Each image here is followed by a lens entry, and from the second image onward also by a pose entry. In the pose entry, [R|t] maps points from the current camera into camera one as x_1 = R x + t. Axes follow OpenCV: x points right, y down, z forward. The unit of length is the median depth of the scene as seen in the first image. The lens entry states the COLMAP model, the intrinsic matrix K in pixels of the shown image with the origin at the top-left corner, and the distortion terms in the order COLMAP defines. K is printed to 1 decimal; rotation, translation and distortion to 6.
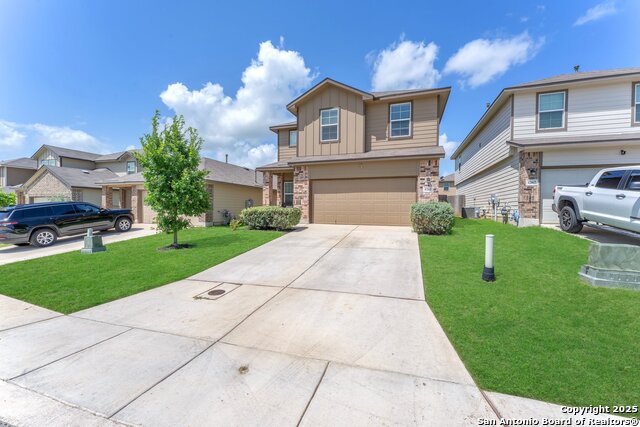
lens RADIAL K [[261.5, 0, 324.1], [0, 261.5, 212.5], [0, 0, 1]] dist [0.001476, 0.000551]
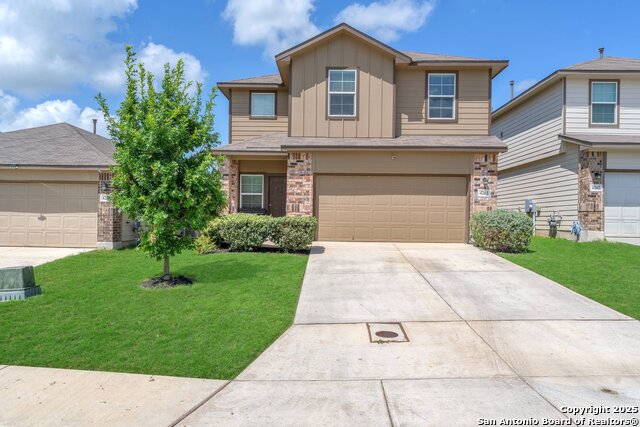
lens RADIAL K [[436.4, 0, 320.5], [0, 436.4, 218.0], [0, 0, 1]] dist [0.003519, -0.004036]
pose [[0.949881, 0.003677, 0.312591, -0.420196], [0.001097, 0.999885, -0.015095, 0.001608], [-0.312610, 0.014682, 0.949768, -0.038883]]
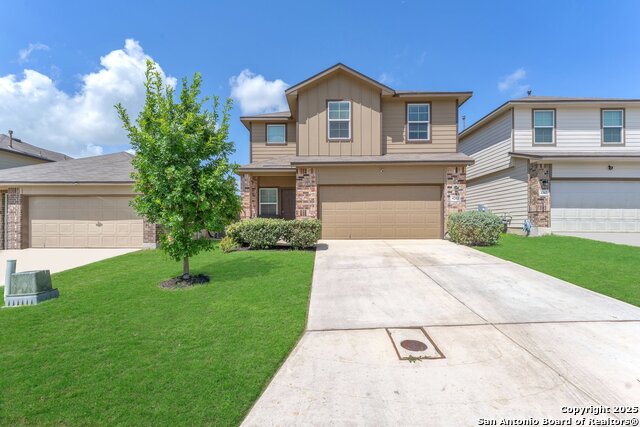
lens RADIAL K [[290.2, 0, 318.9], [0, 290.2, 221.8], [0, 0, 1]] dist [0.001266, -0.000639]
pose [[0.948557, -0.011117, 0.316413, -0.372329], [0.018187, 0.999646, -0.019400, 0.006034], [-0.316085, 0.024157, 0.948423, 0.171401]]
